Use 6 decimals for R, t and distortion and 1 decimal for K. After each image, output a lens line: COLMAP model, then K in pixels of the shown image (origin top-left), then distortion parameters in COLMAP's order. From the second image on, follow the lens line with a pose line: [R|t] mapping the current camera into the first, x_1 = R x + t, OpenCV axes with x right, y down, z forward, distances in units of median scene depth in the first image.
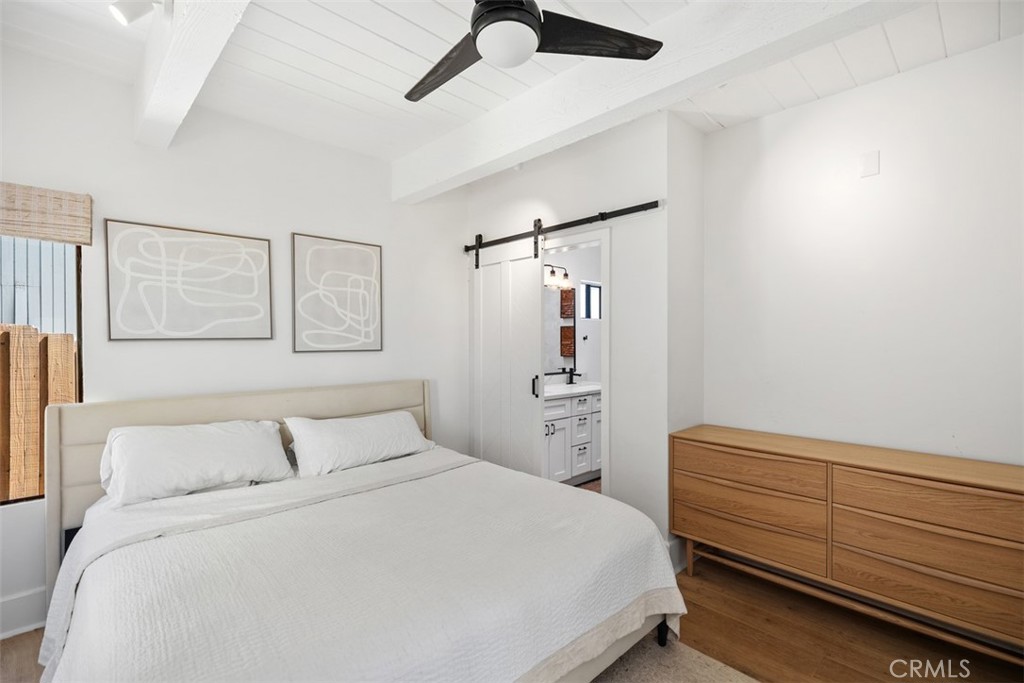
lens RADIAL K [[463.6, 0, 512.5], [0, 463.6, 344.6], [0, 0, 1]] dist [0.001574, 0.001481]
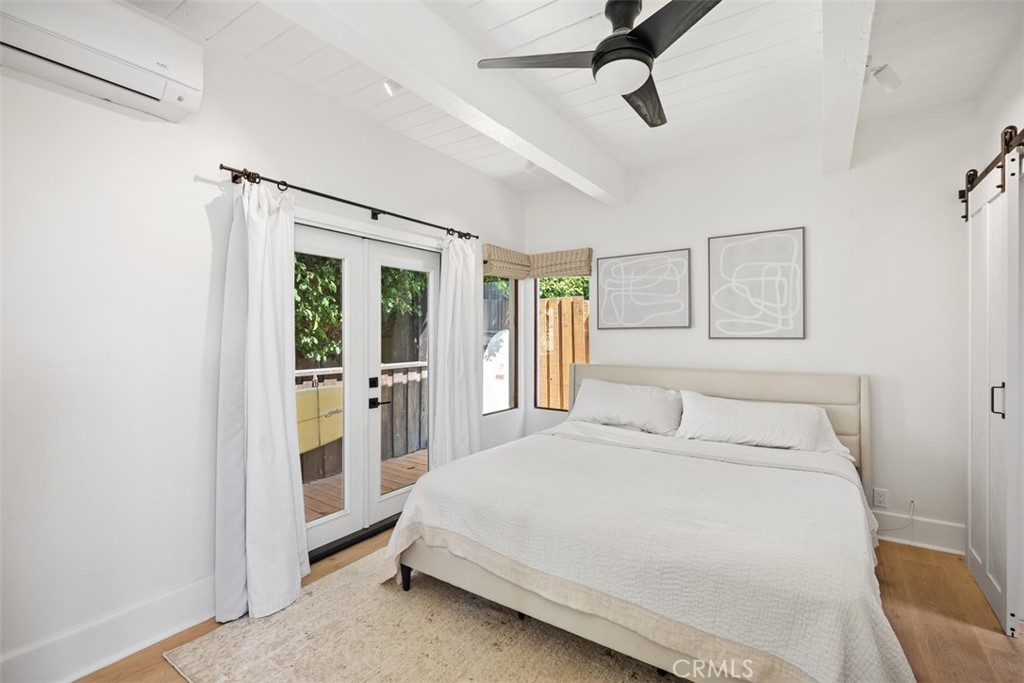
lens RADIAL K [[463.6, 0, 513.6], [0, 463.6, 333.8], [0, 0, 1]] dist [0.001574, 0.001481]
pose [[0.213787, 0.005186, -0.976867, 0.568724], [-0.003702, 0.999983, 0.004498, 0.001498], [0.976873, 0.002655, 0.213802, 0.252364]]
